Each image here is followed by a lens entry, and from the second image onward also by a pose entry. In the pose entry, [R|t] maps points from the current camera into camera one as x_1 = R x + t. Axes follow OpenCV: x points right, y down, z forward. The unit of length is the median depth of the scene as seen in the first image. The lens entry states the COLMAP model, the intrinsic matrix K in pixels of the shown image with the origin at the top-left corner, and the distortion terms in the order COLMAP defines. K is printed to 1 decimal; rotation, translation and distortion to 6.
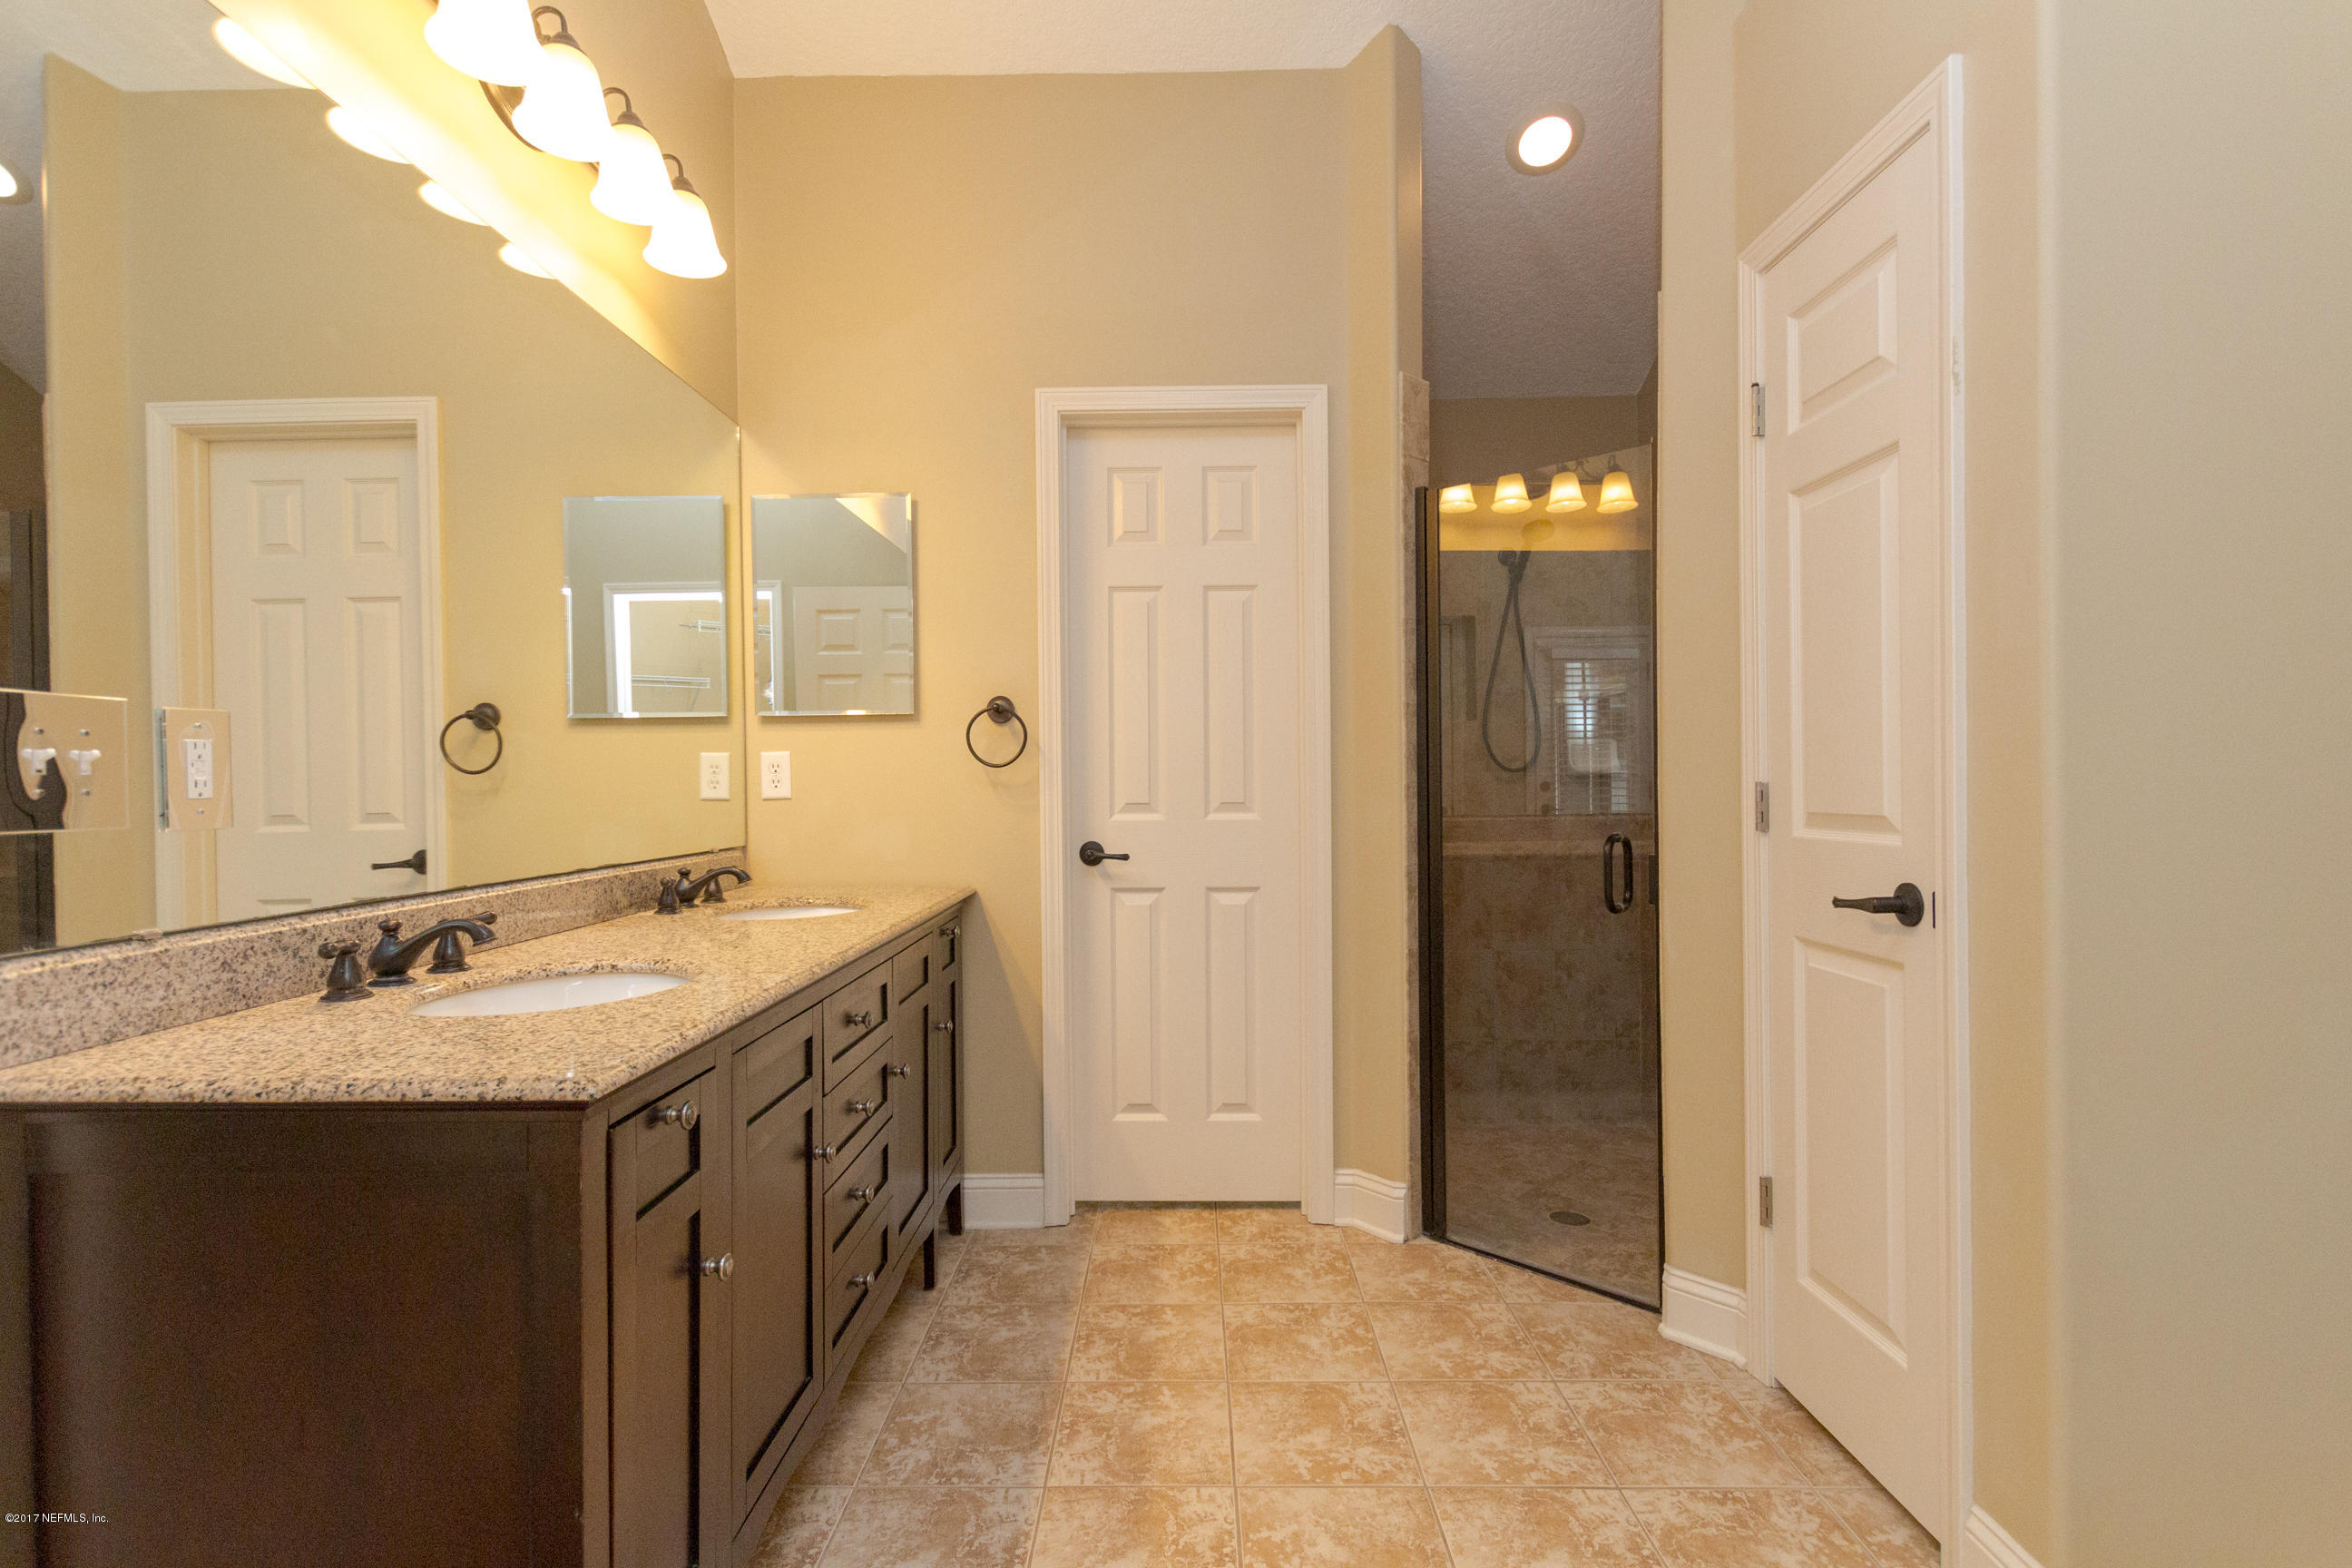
lens RADIAL K [[1108.4, 0, 1175.9], [0, 1108.4, 783.2], [0, 0, 1]] dist [0.010334, -0.002592]
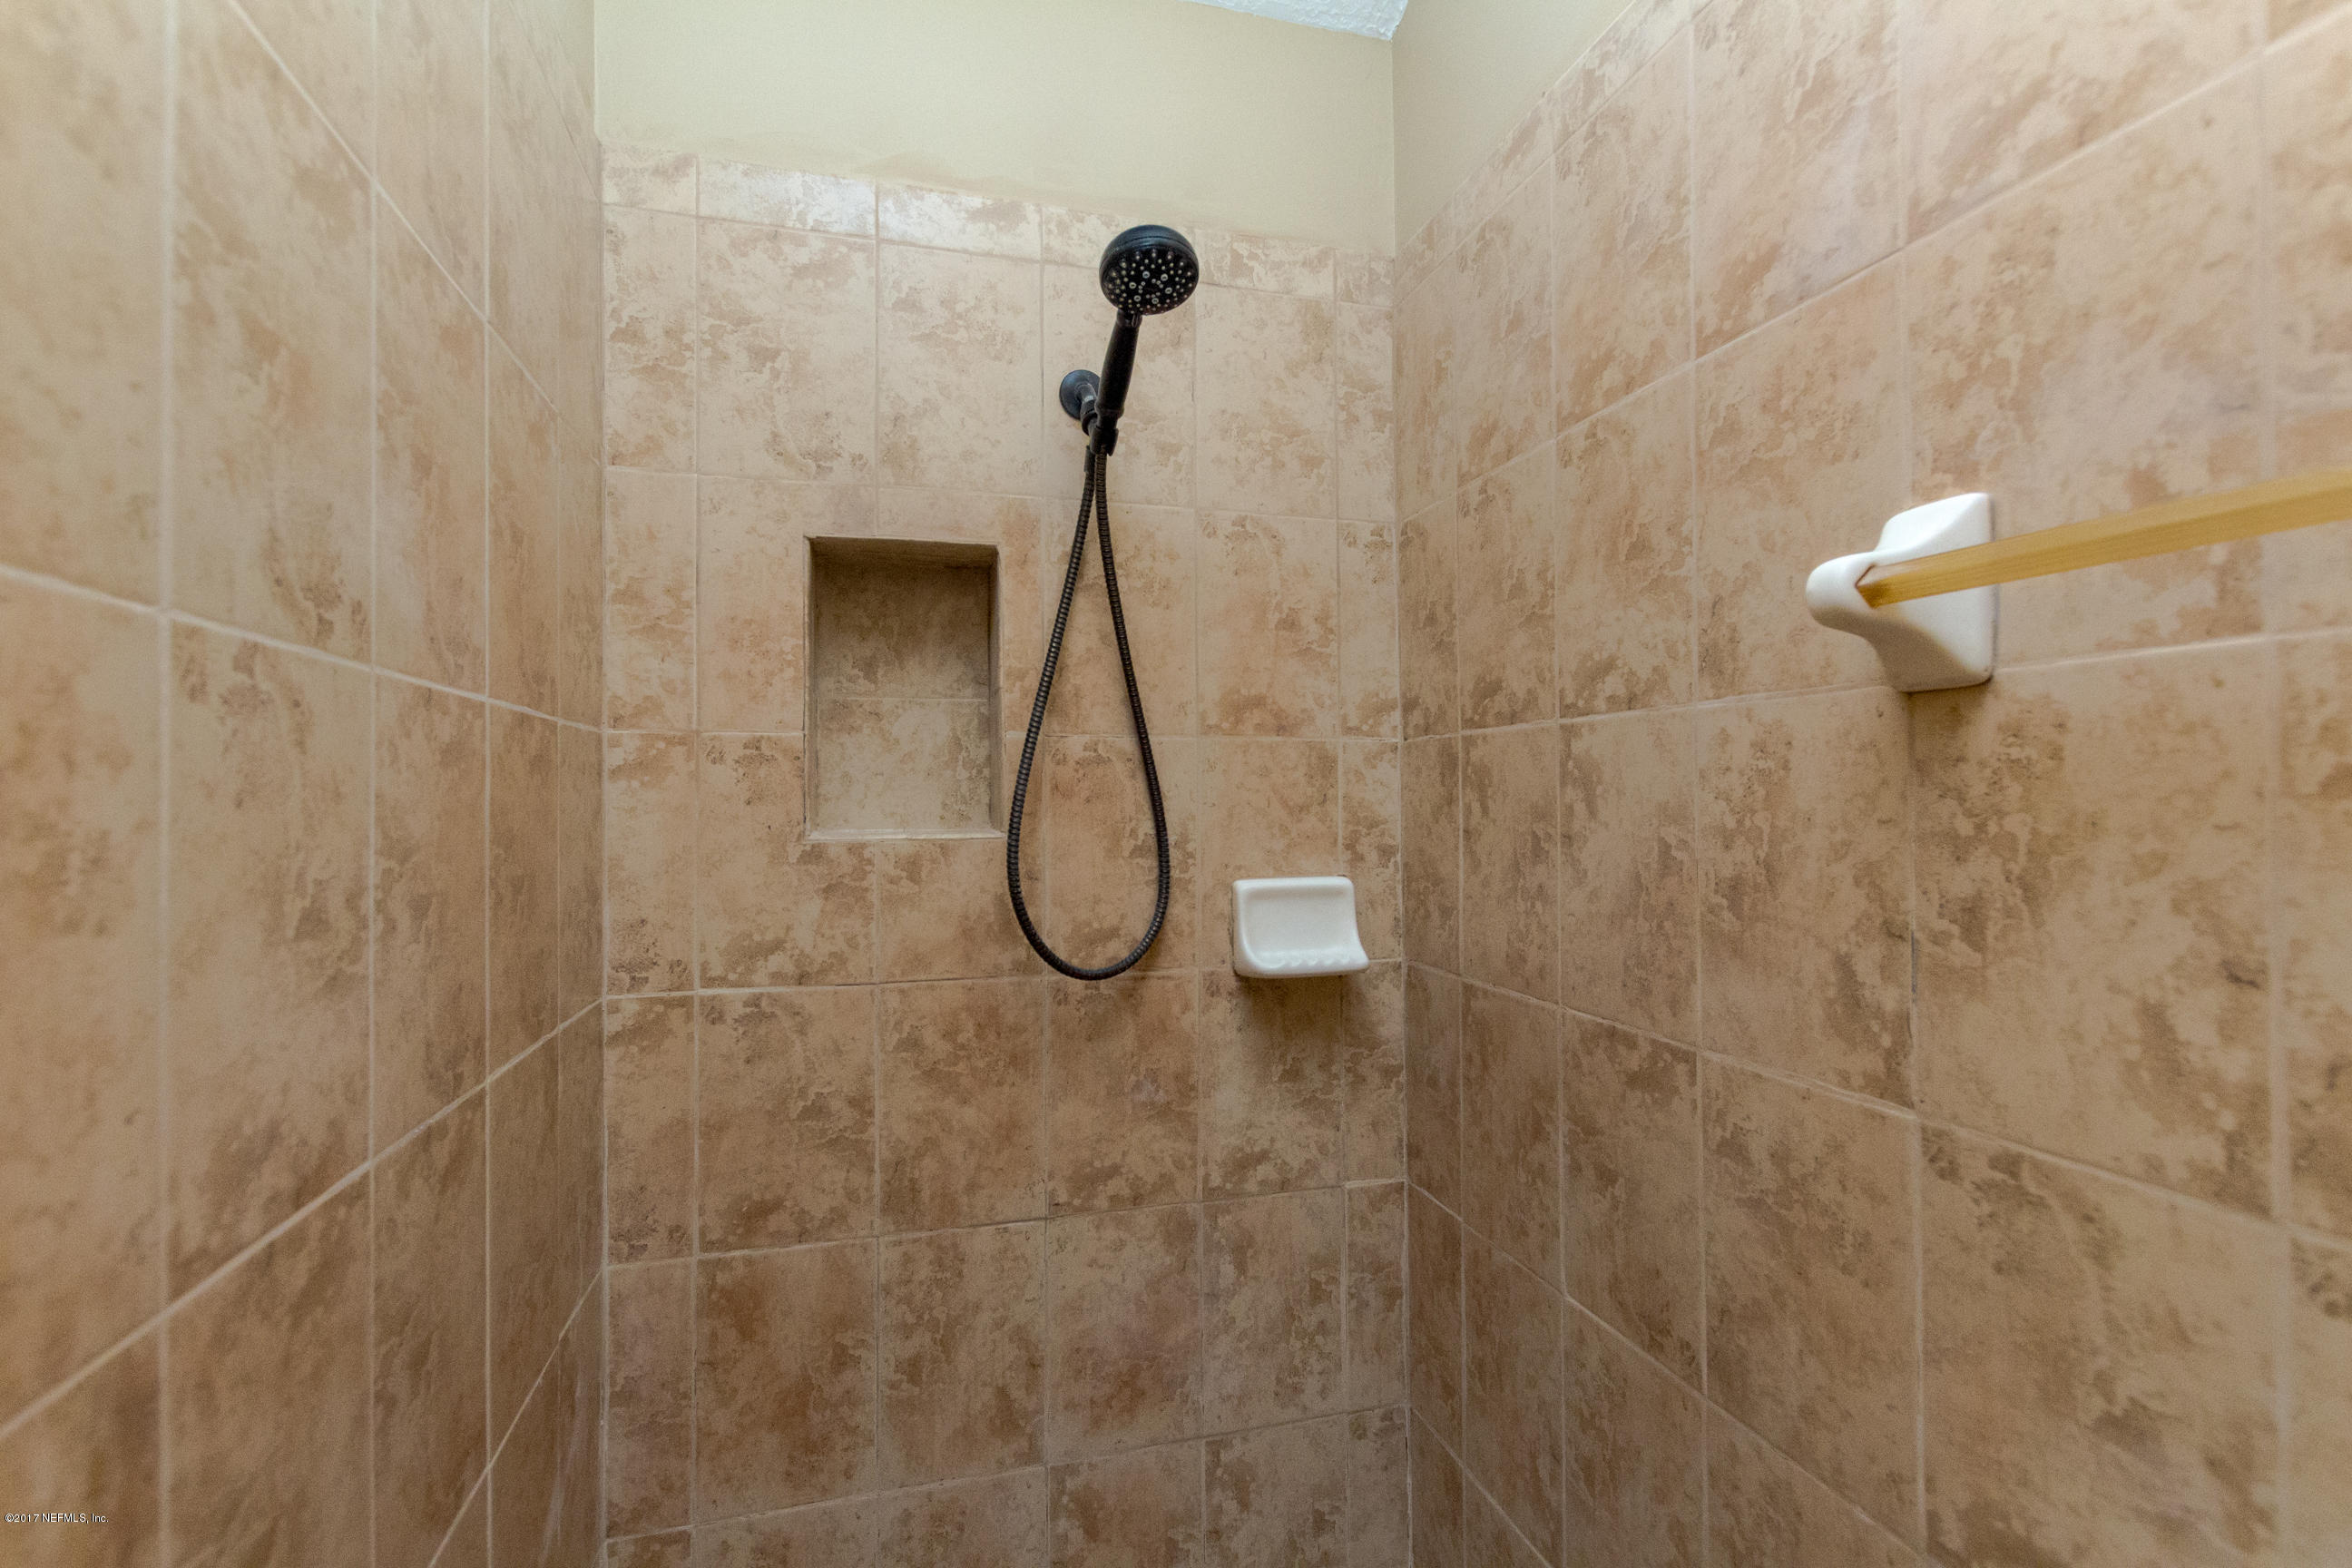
lens RADIAL K [[1108.4, 0, 1176.1], [0, 1108.4, 791.4], [0, 0, 1]] dist [0.010334, -0.002592]
pose [[0.958699, 0.004213, 0.284392, 0.222788], [0.001460, 0.999804, -0.019733, -0.062422], [-0.284420, 0.019333, 0.958505, 0.635254]]
